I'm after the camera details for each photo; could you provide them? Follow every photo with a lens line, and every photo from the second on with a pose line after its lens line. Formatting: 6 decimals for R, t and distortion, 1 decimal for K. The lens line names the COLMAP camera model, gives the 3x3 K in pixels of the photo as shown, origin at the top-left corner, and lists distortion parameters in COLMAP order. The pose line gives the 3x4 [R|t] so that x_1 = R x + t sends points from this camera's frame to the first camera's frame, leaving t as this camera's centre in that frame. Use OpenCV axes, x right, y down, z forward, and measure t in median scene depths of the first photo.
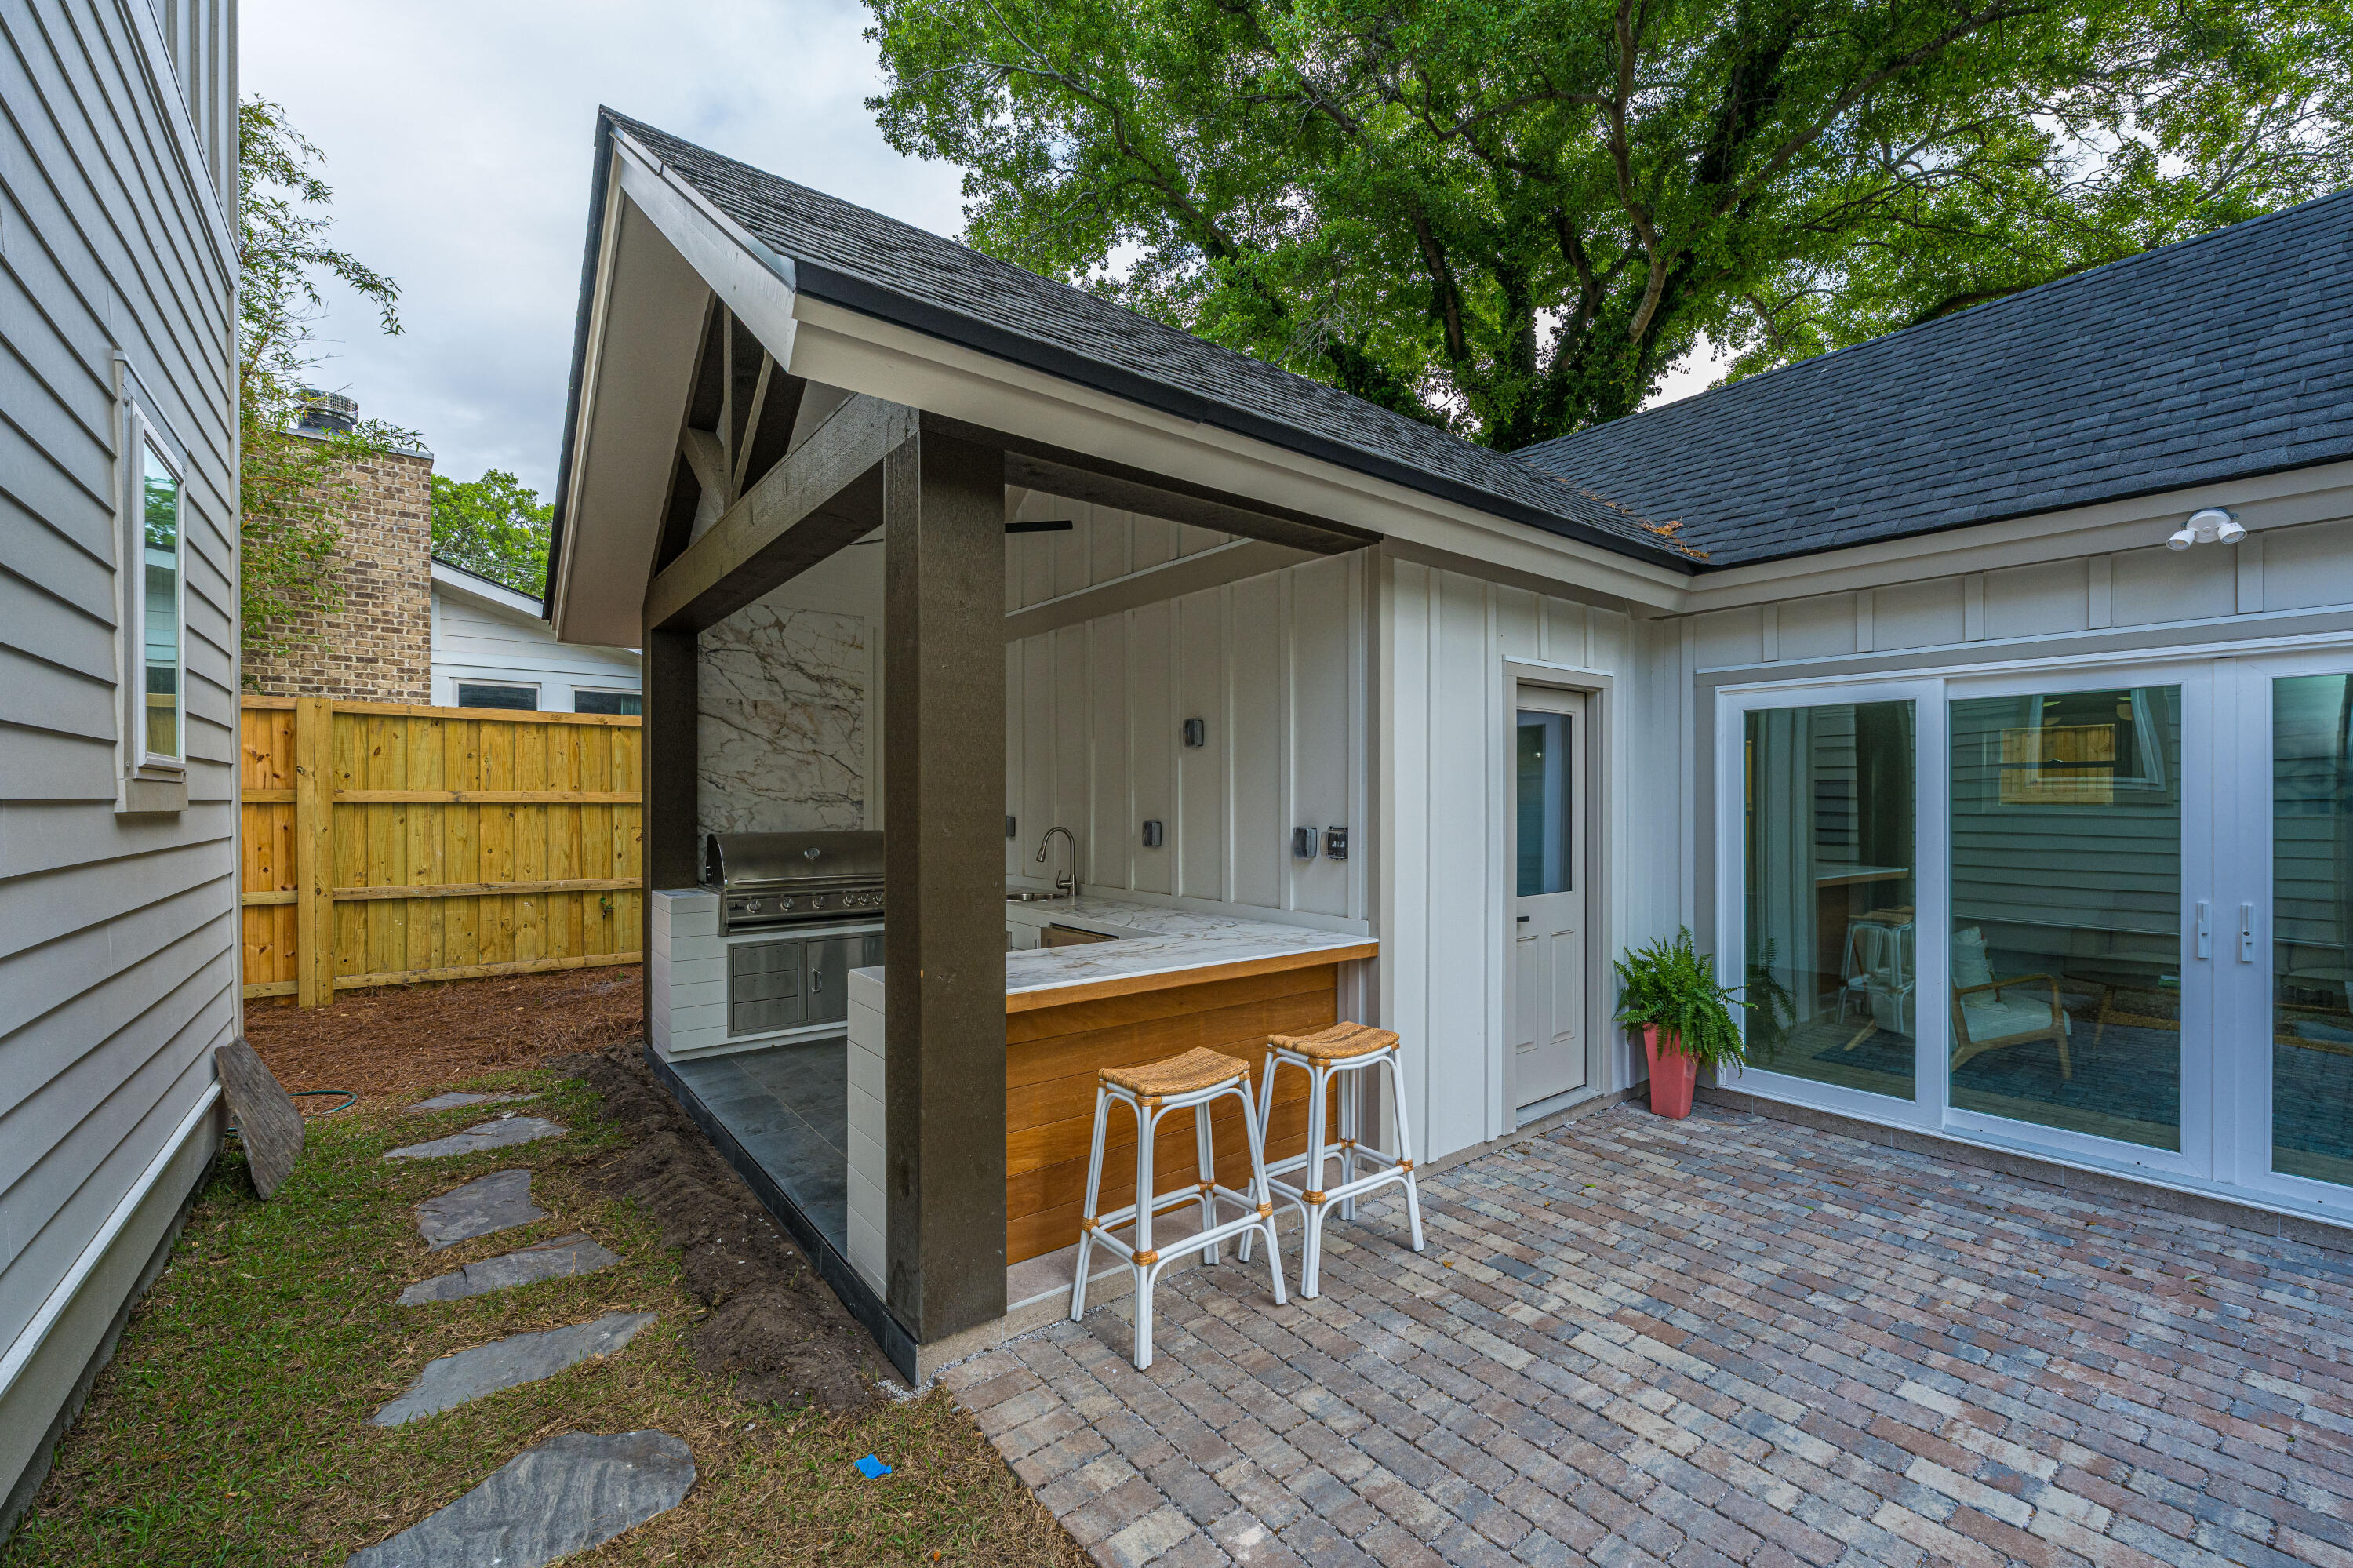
lens RADIAL K [[955.9, 0, 1176.5], [0, 955.9, 807.8], [0, 0, 1]] dist [0.000412, 0.000022]
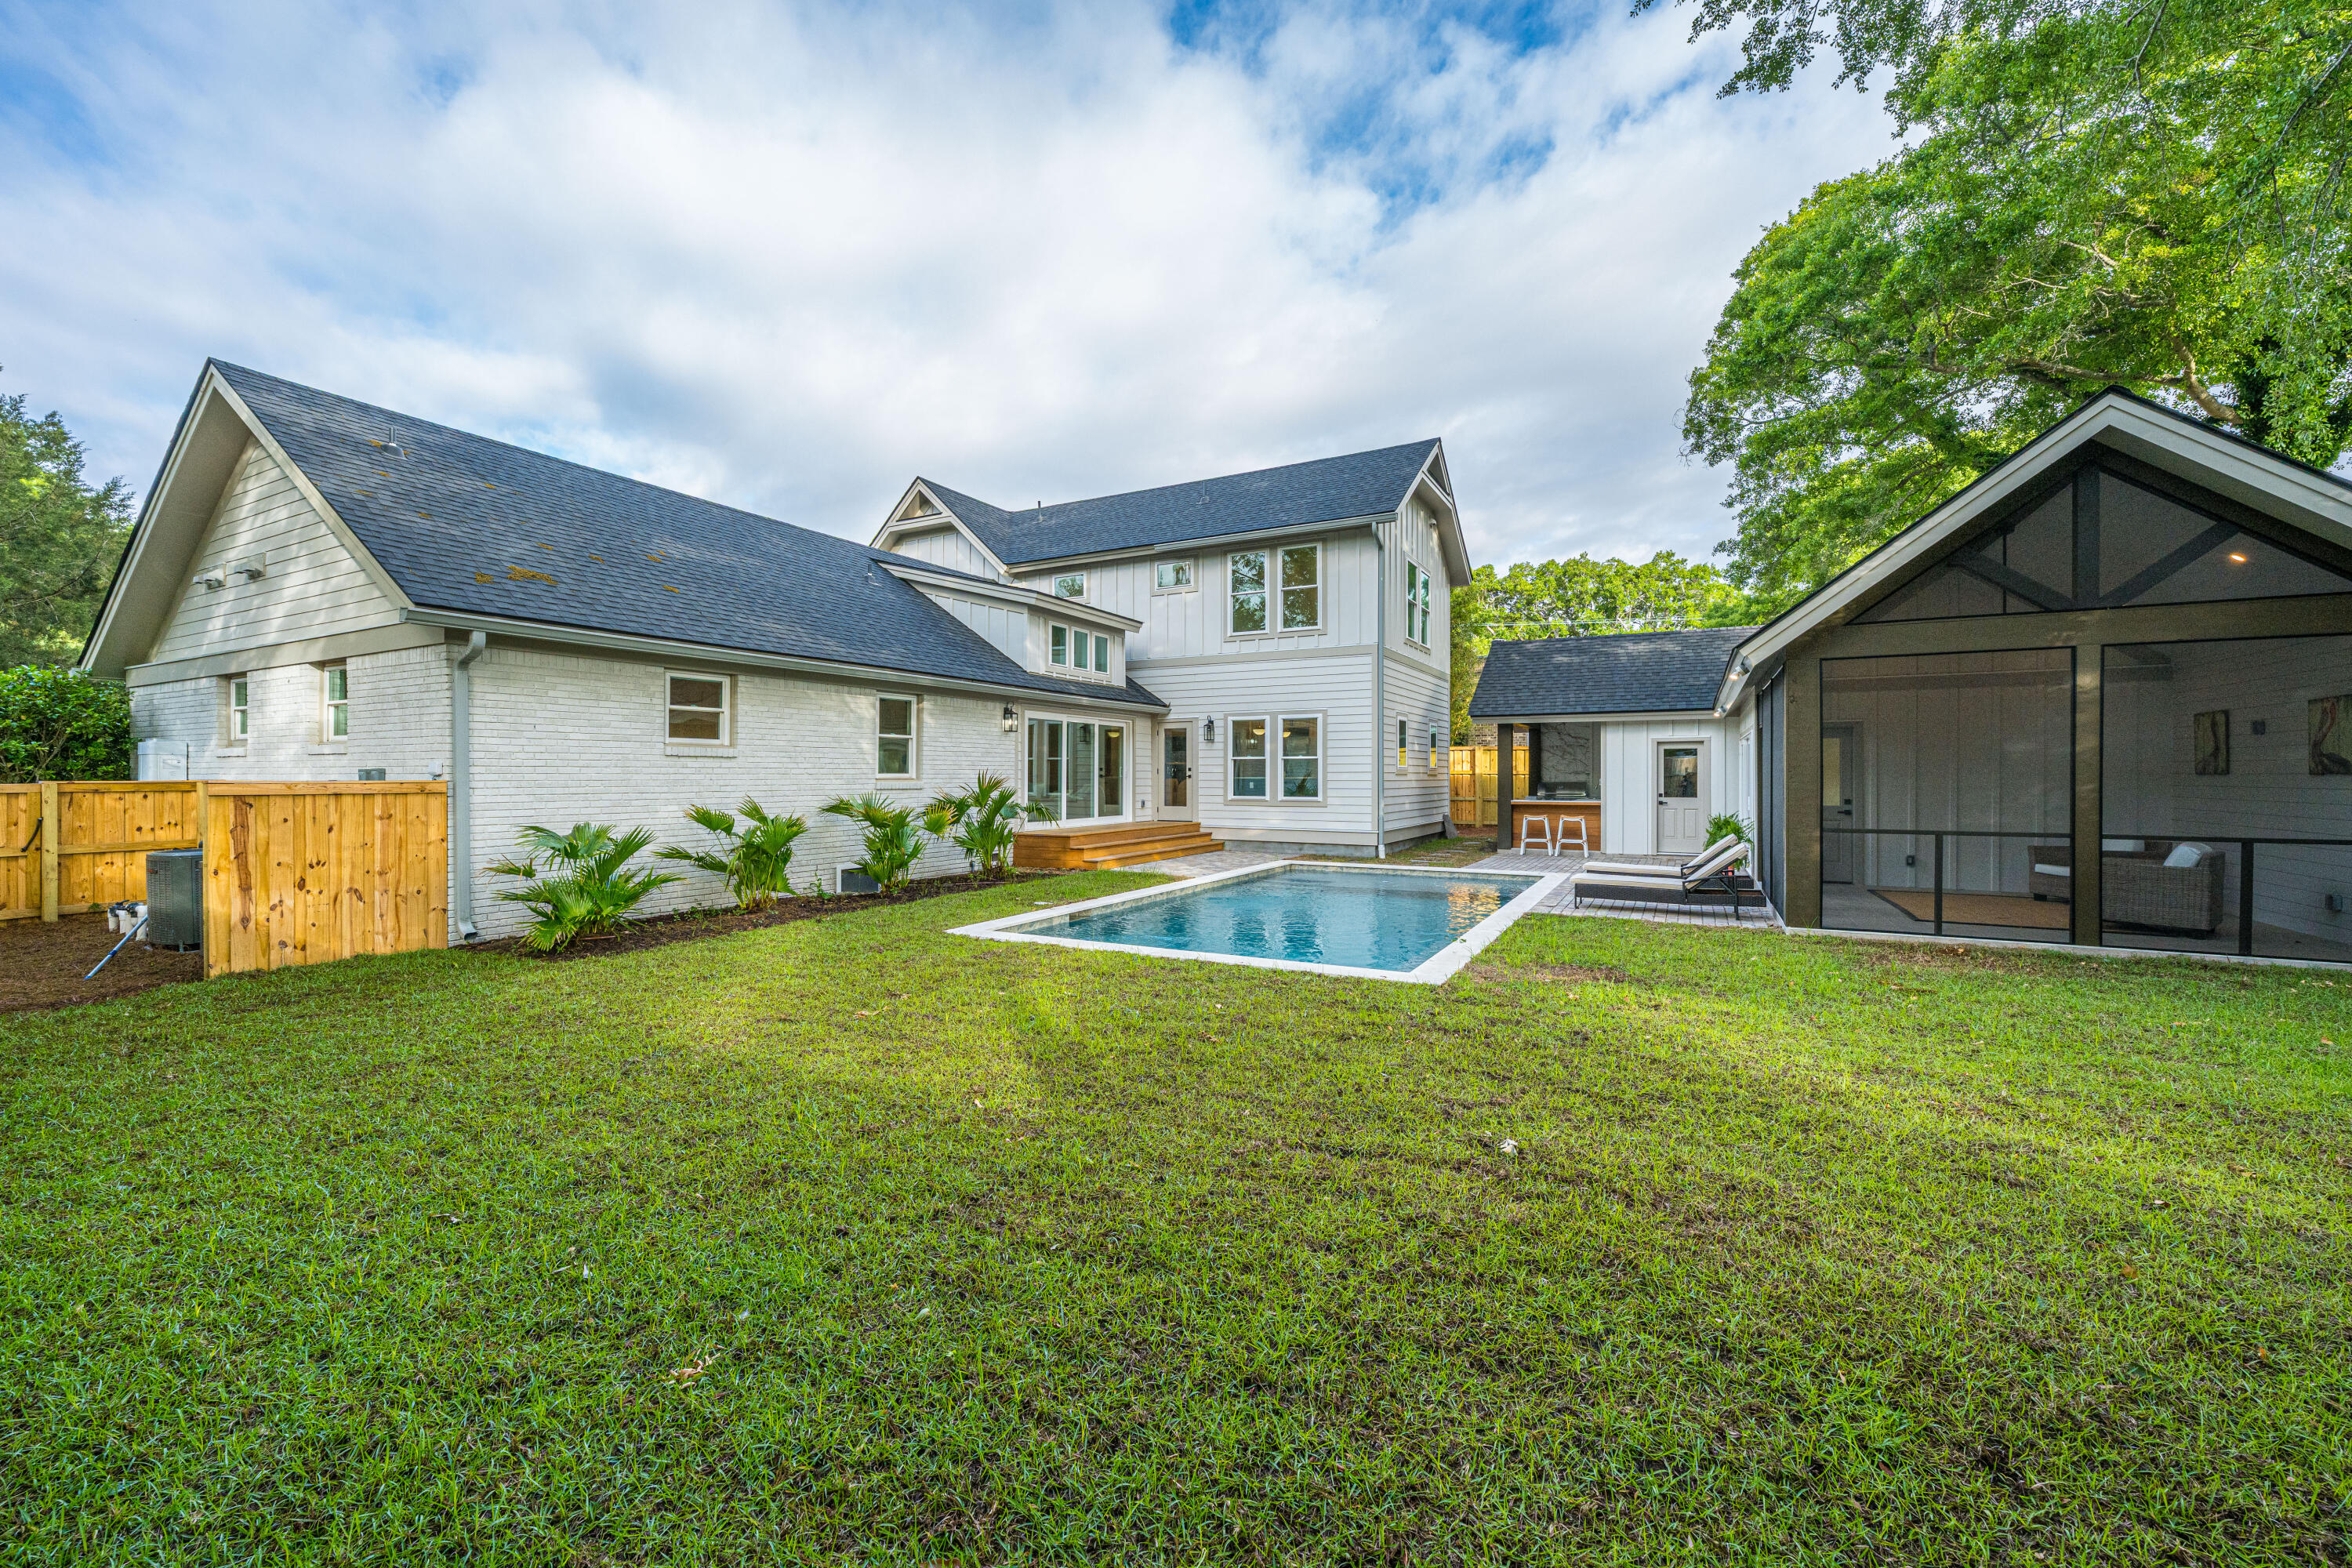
lens RADIAL K [[883.9, 0, 1147.5], [0, 883.9, 777.1], [0, 0, 1]] dist [-0.000297, -0.000016]
pose [[0.351953, 0.001406, -0.936017, 2.210121], [-0.003416, 0.999994, 0.000218, 0.013040], [0.936012, 0.003121, 0.351956, -1.654580]]
